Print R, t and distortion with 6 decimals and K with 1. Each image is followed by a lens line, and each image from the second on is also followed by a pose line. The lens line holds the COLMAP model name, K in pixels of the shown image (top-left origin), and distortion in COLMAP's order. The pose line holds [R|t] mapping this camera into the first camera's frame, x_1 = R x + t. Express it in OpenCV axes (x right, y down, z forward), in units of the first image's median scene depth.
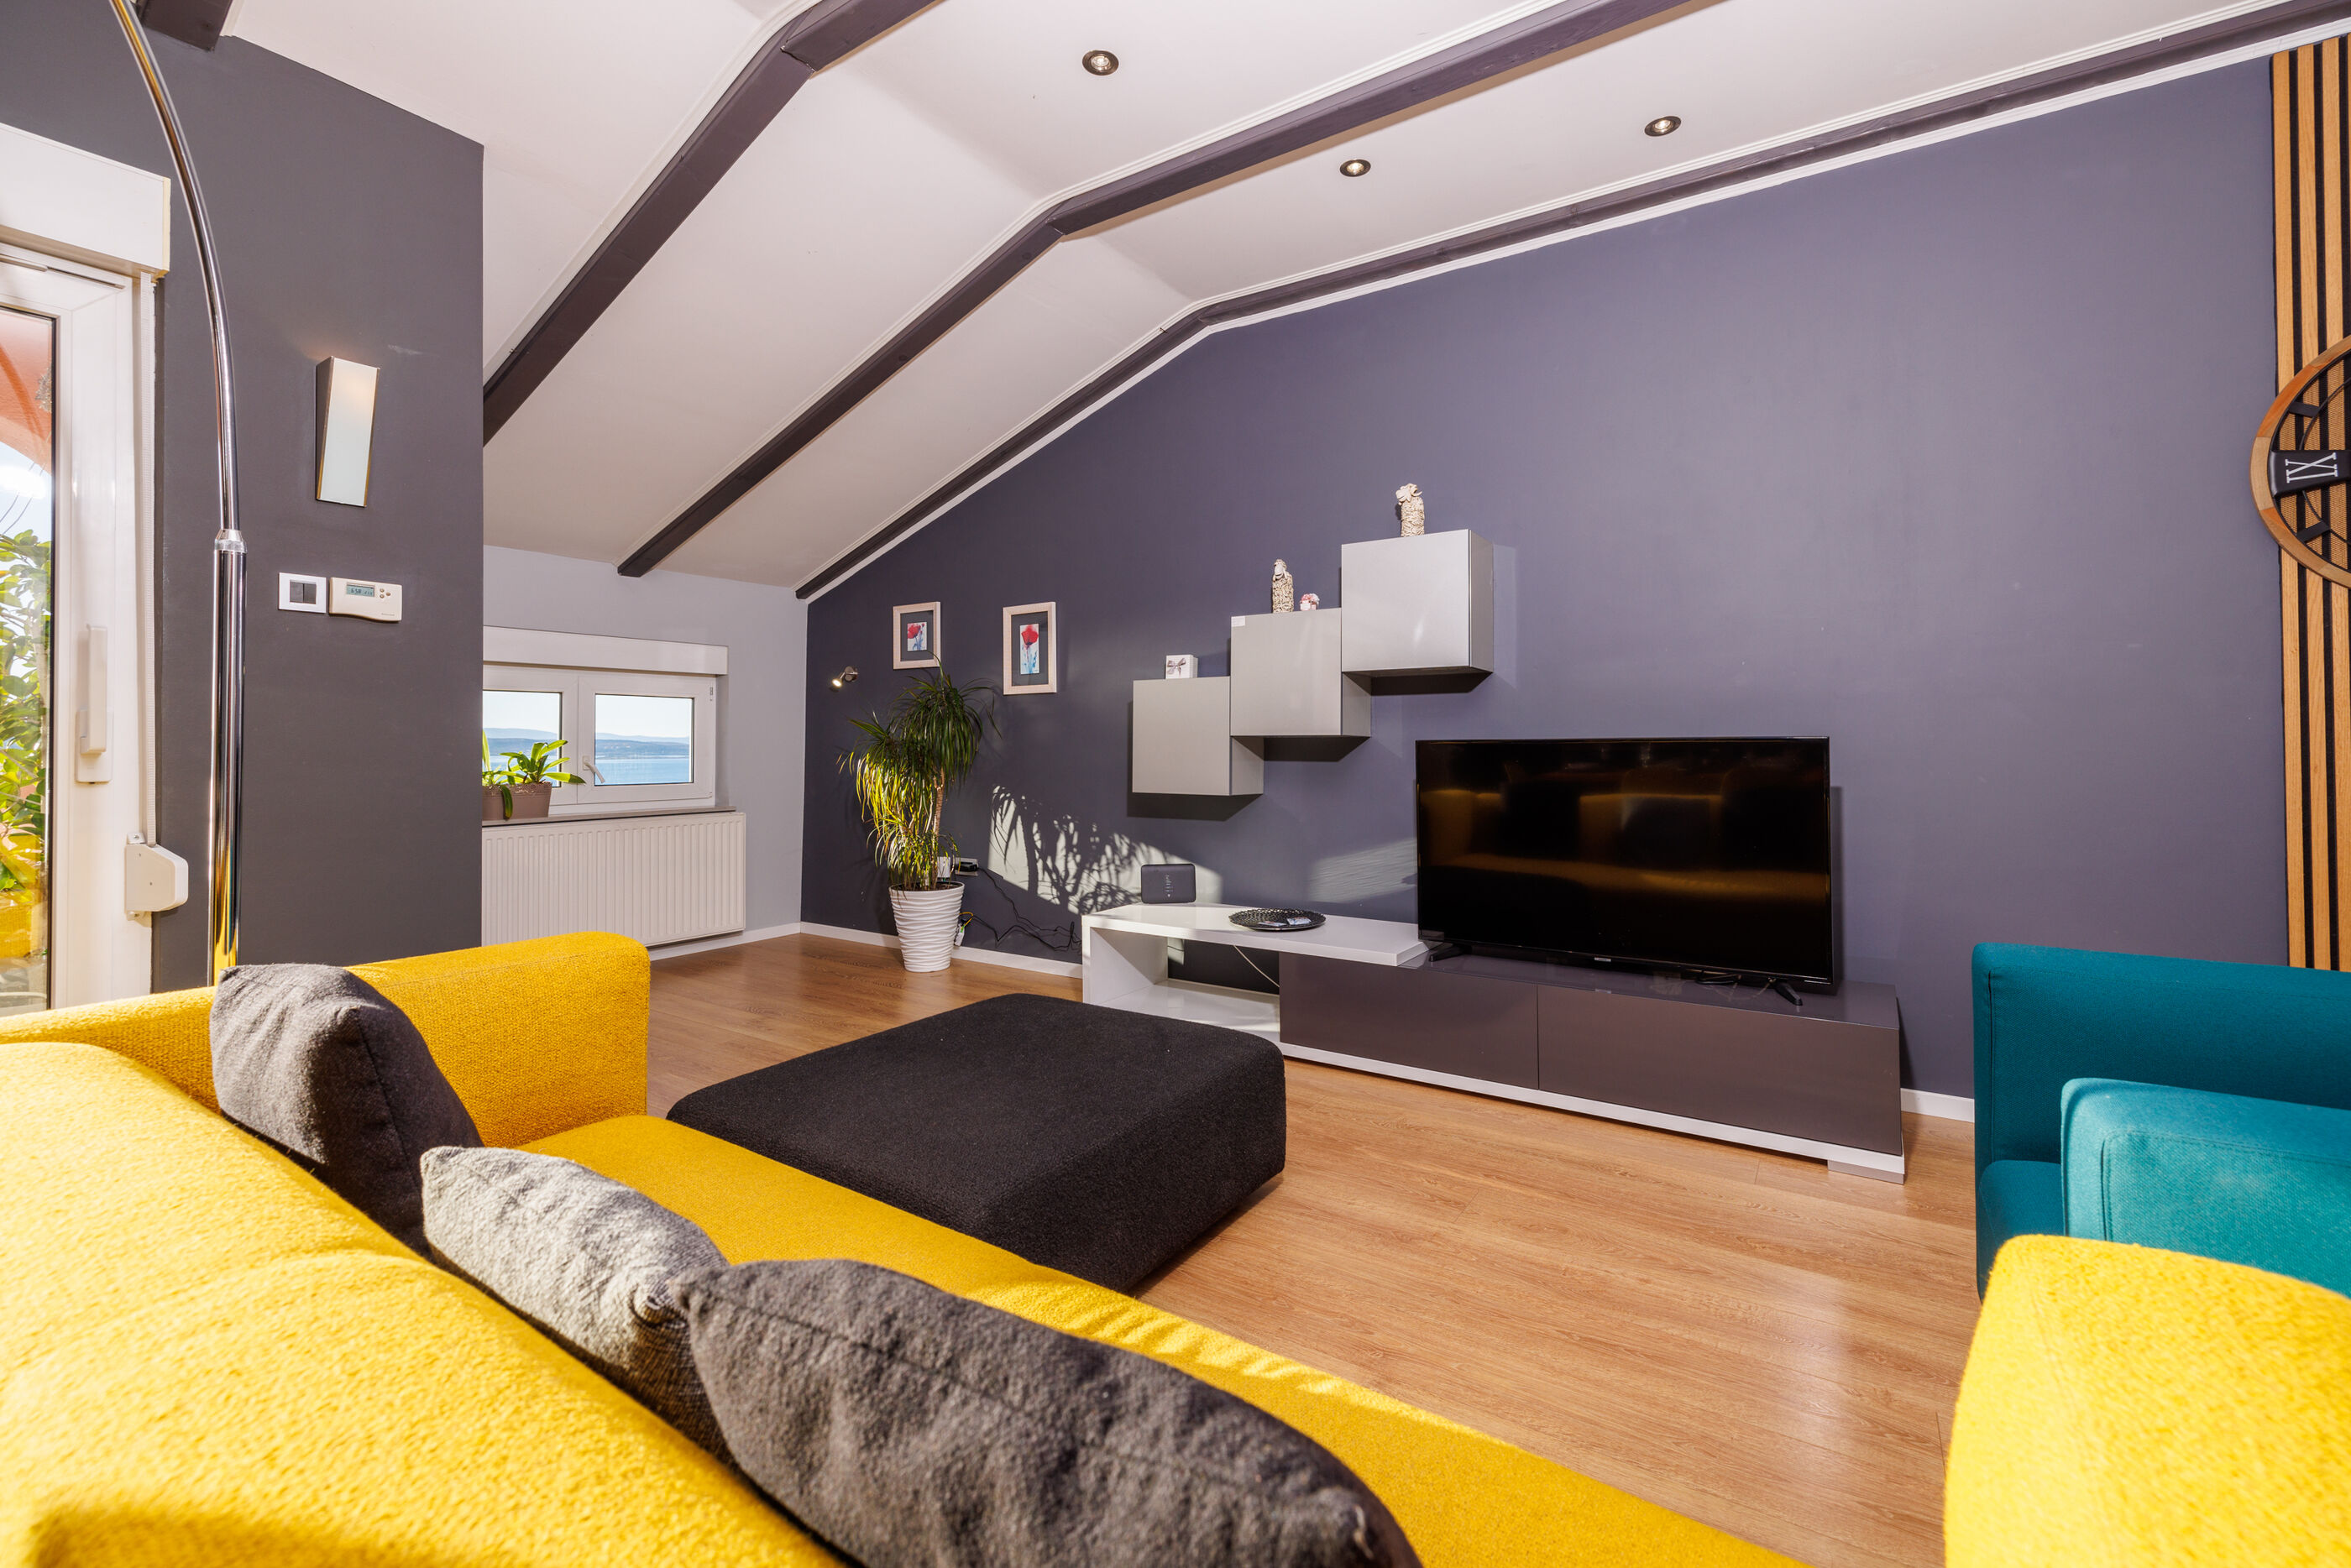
lens RADIAL K [[994.6, 0, 1183.4], [0, 994.6, 750.8], [0, 0, 1]] dist [0.001849, 0.000335]
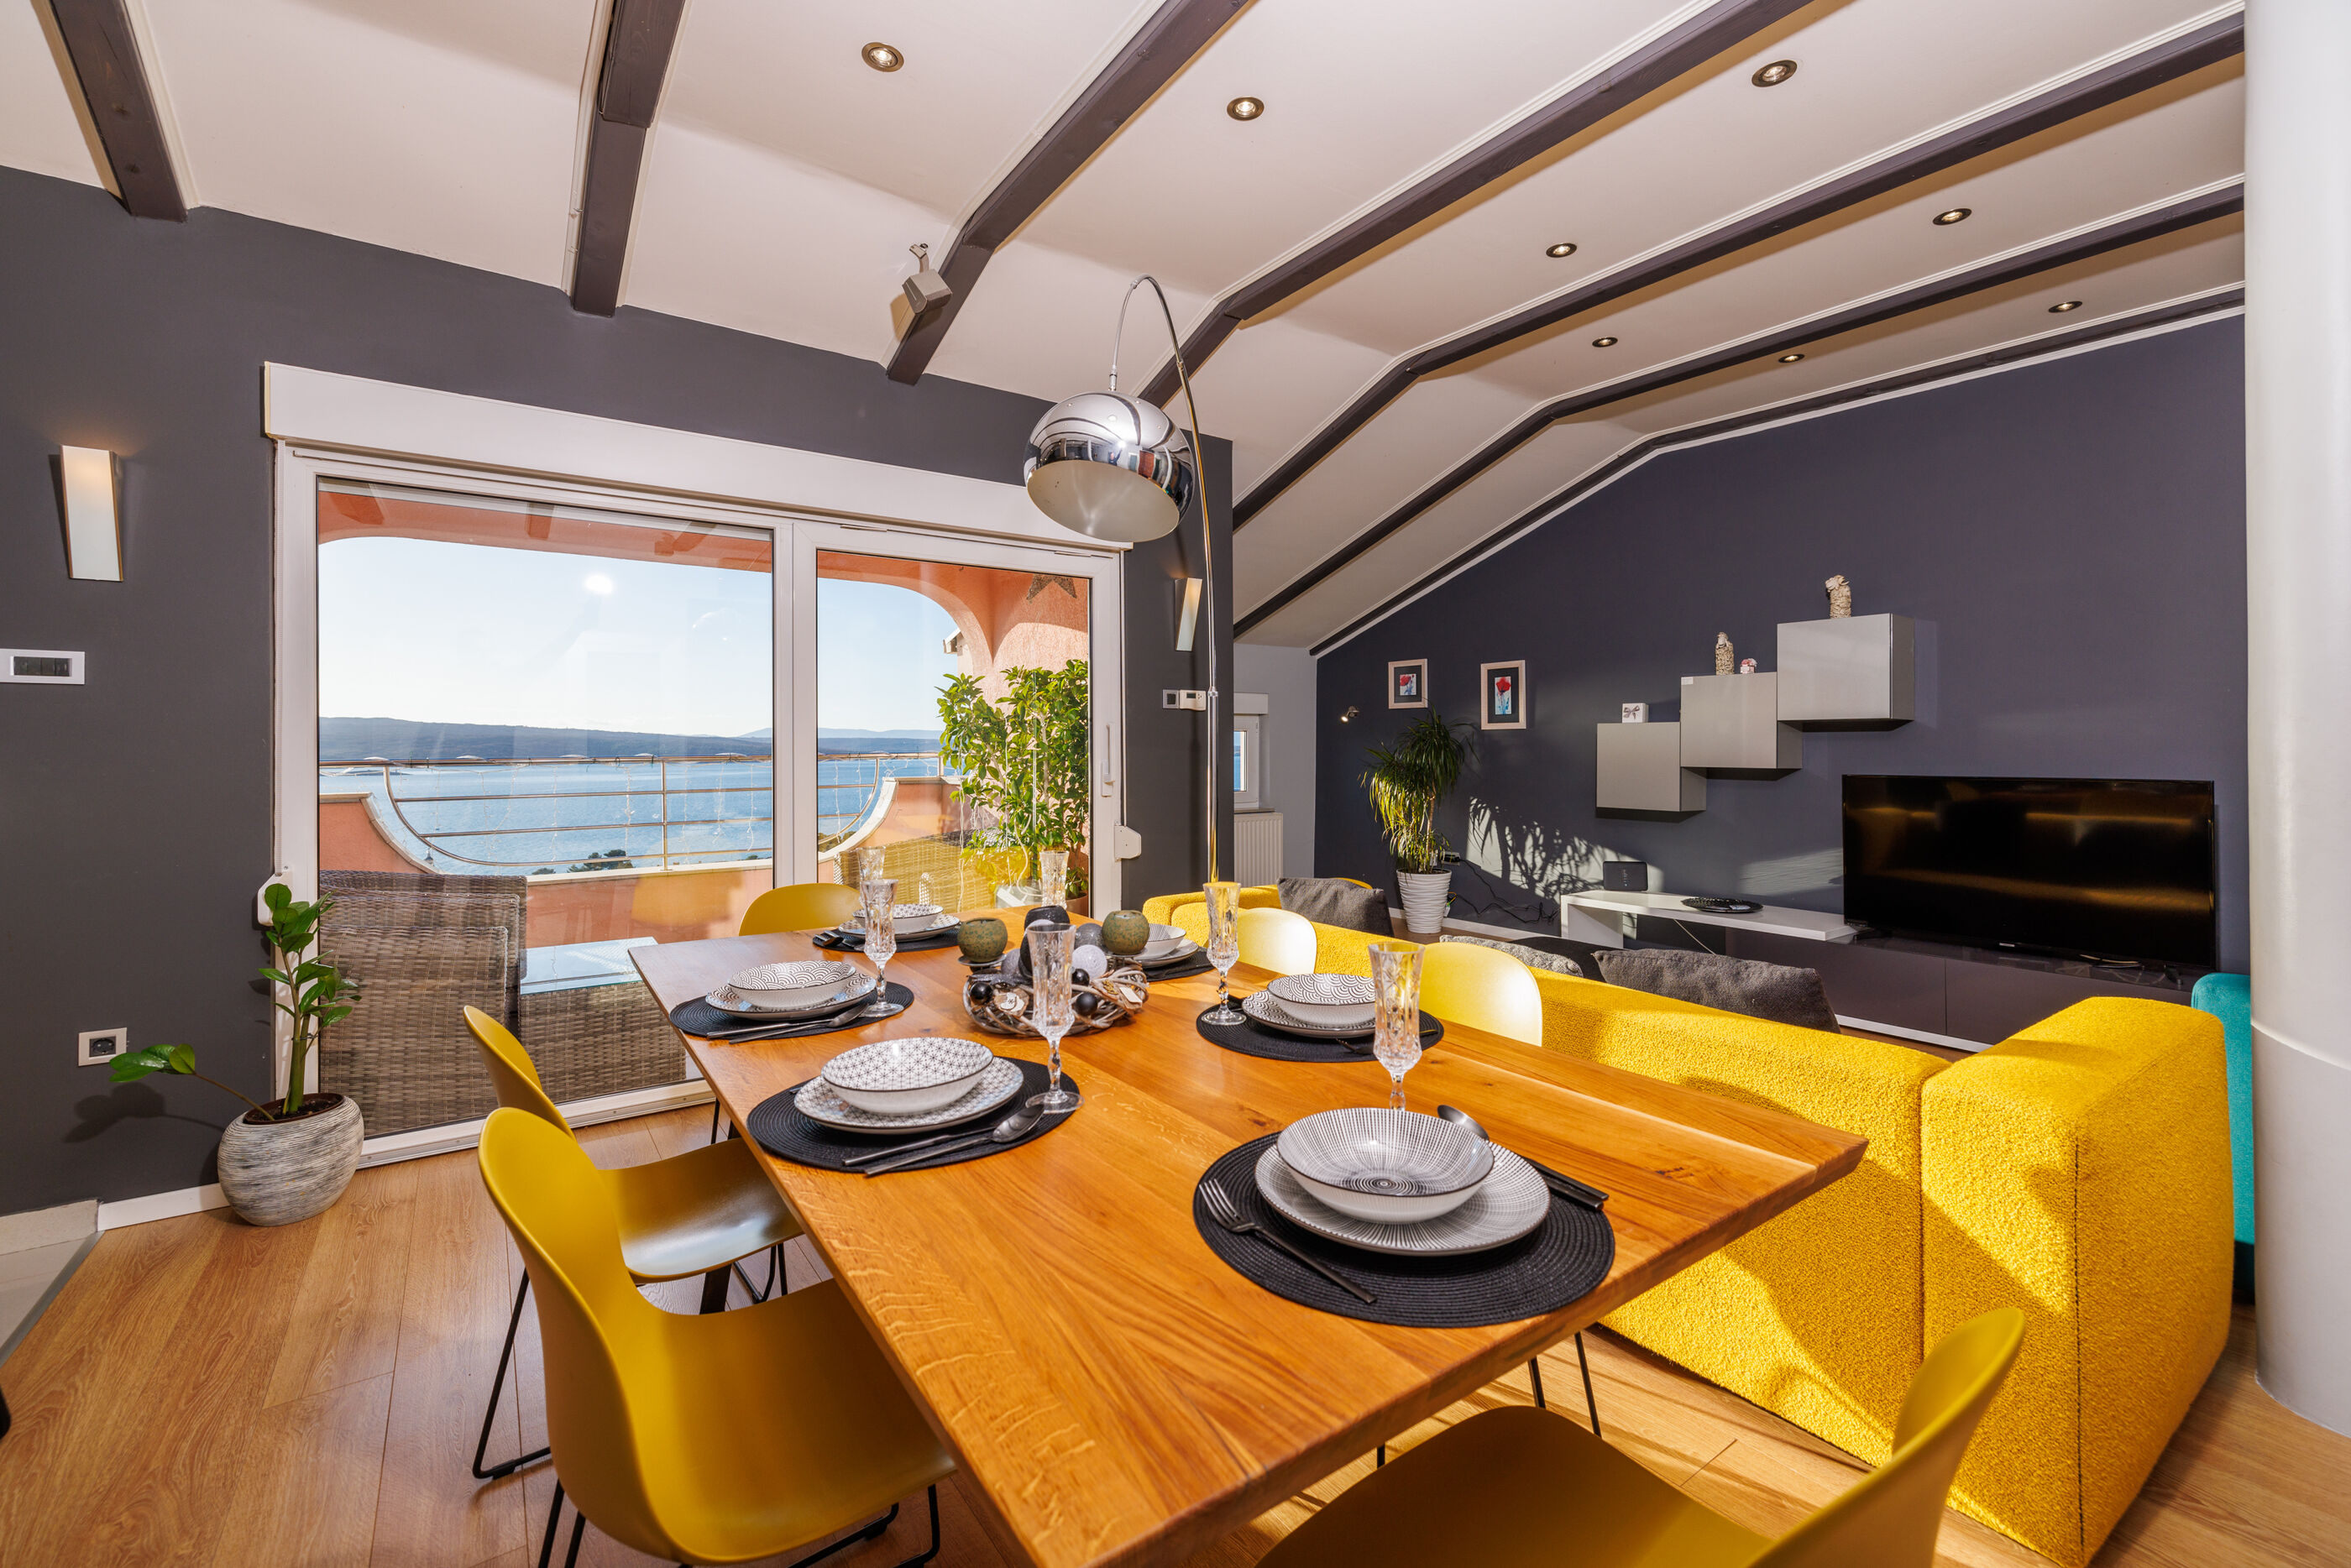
lens RADIAL K [[994.6, 0, 1183.4], [0, 994.6, 750.8], [0, 0, 1]] dist [0.001849, 0.000335]
pose [[0.935467, 0.002261, -0.353406, -0.087841], [-0.002244, 0.999997, 0.000456, -0.029524], [0.353406, 0.000366, 0.935470, -0.408271]]
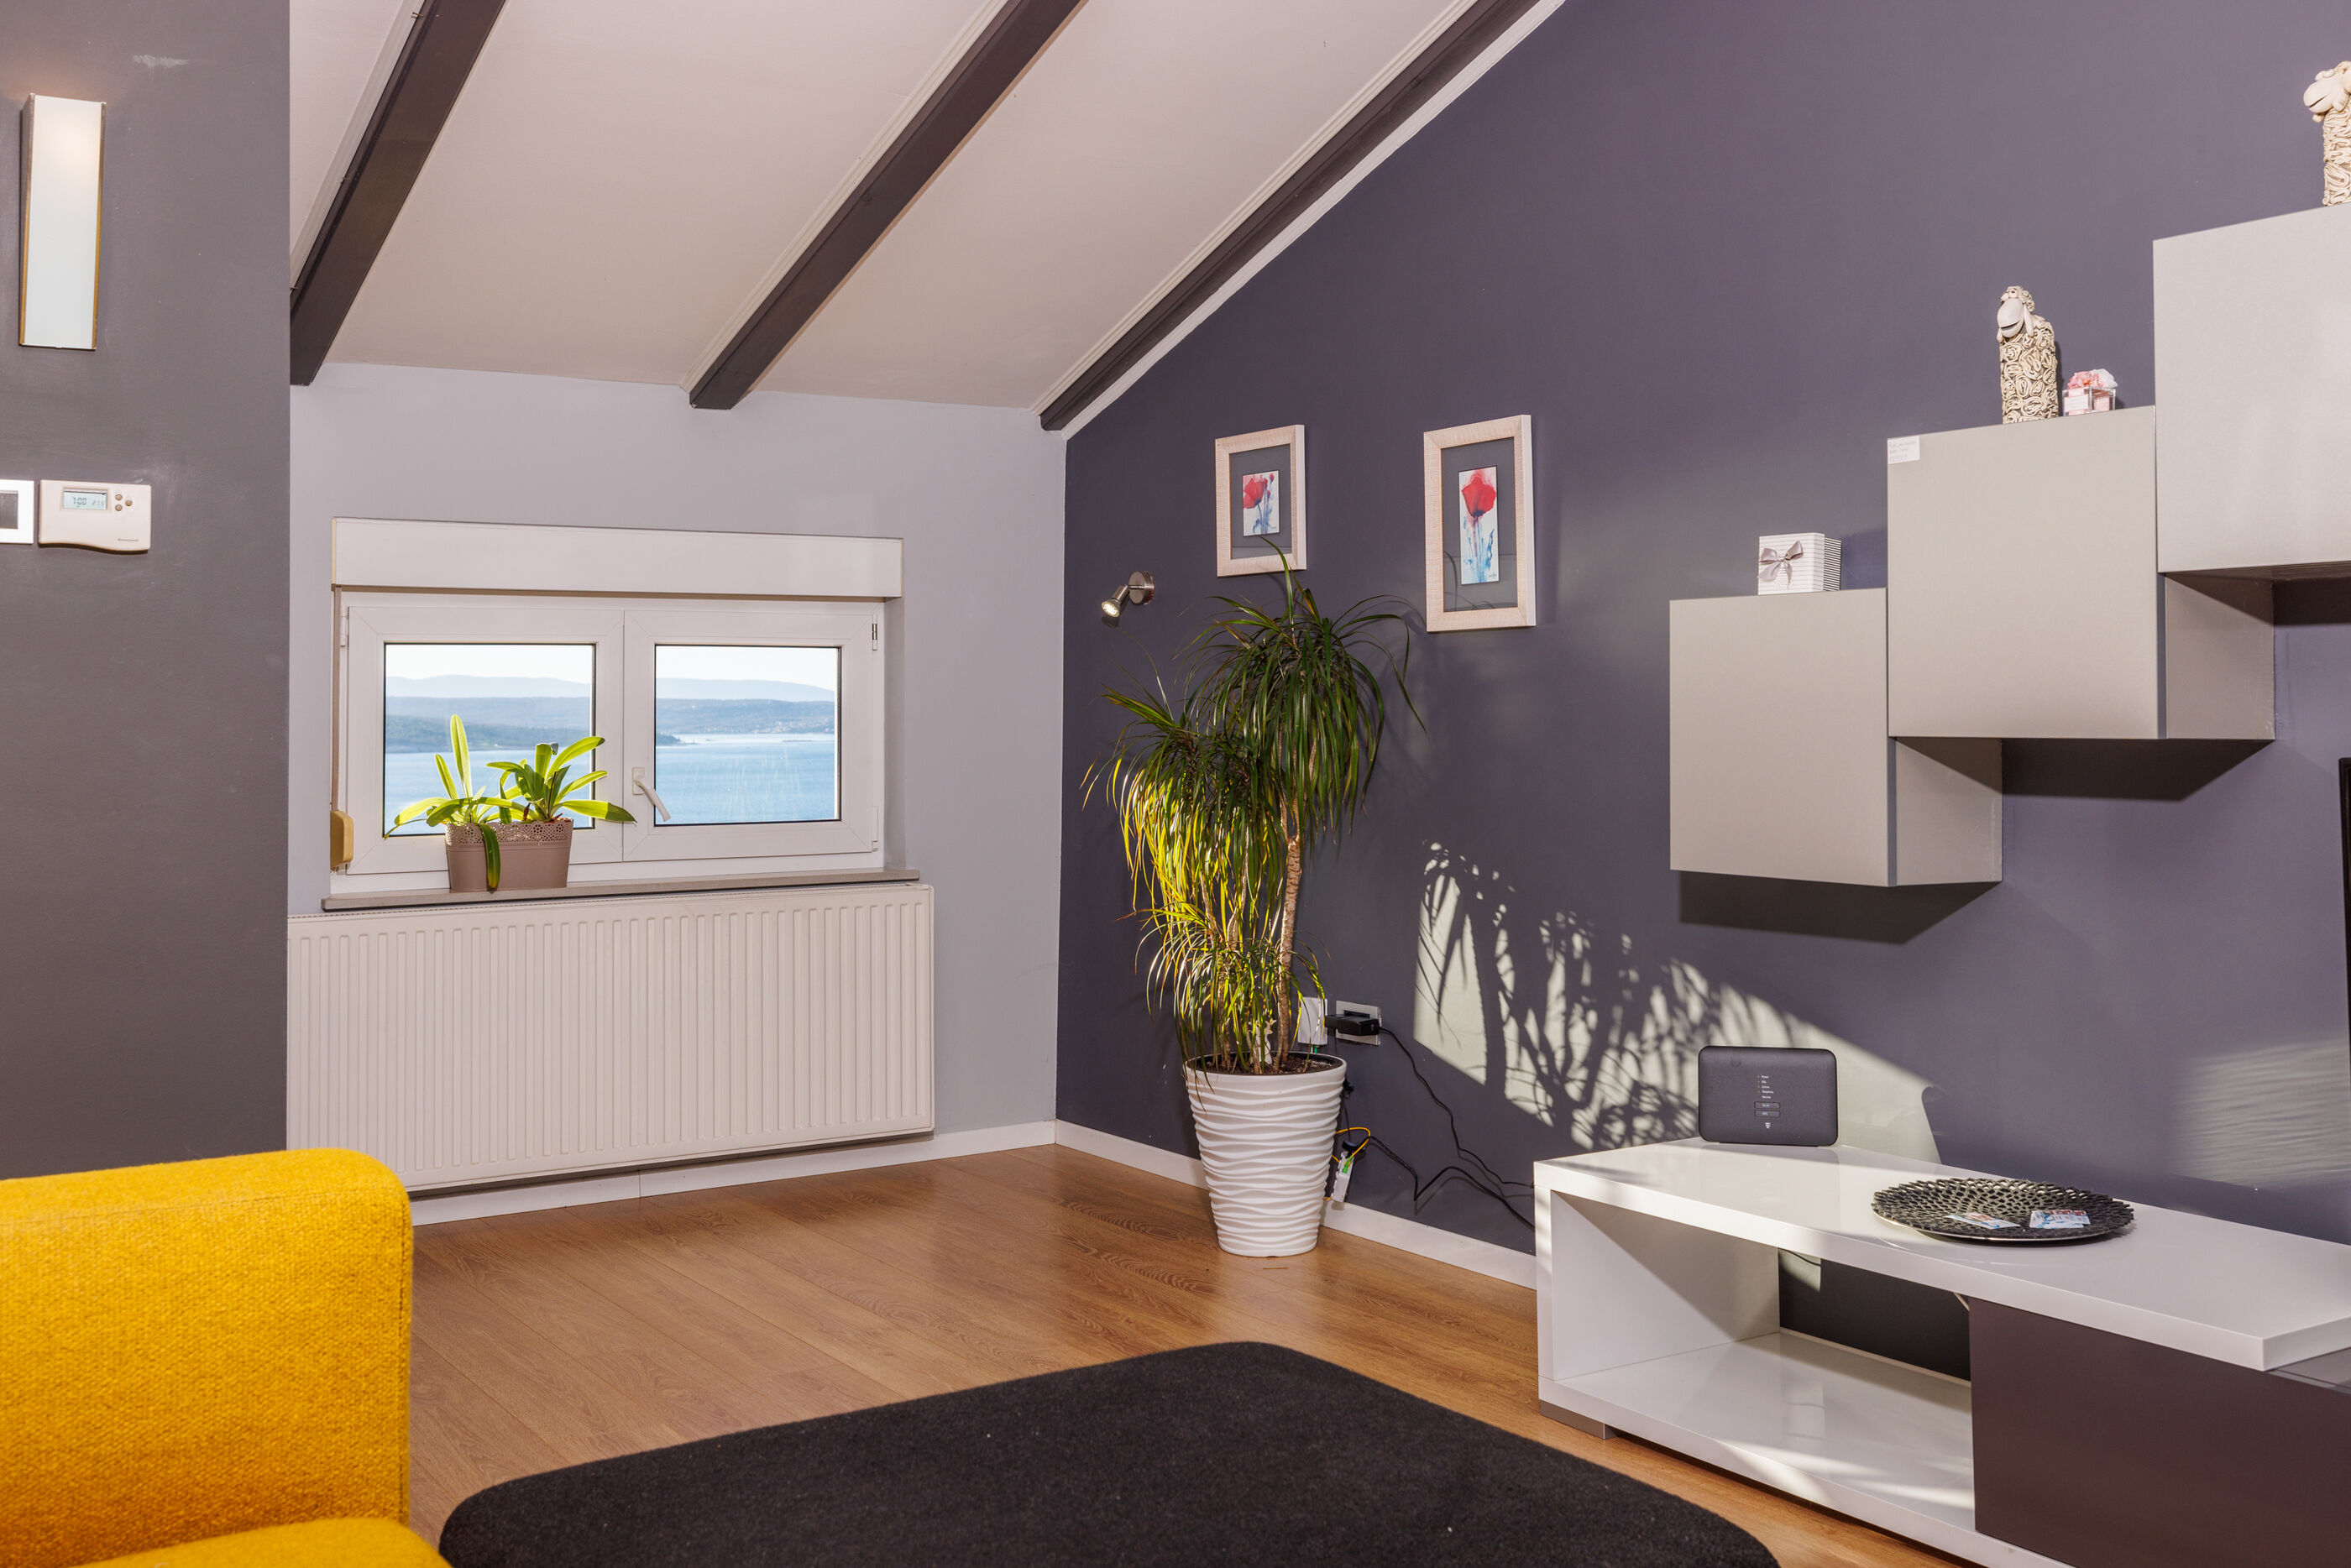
lens RADIAL K [[2318.1, 0, 1179.0], [0, 2318.1, 665.5], [0, 0, 1]] dist [-0.011193, -0.008277]
pose [[0.916104, -0.011769, -0.400768, 0.133702], [0.001976, 0.999690, -0.024839, -0.017797], [0.400936, 0.021963, 0.915843, 0.030877]]
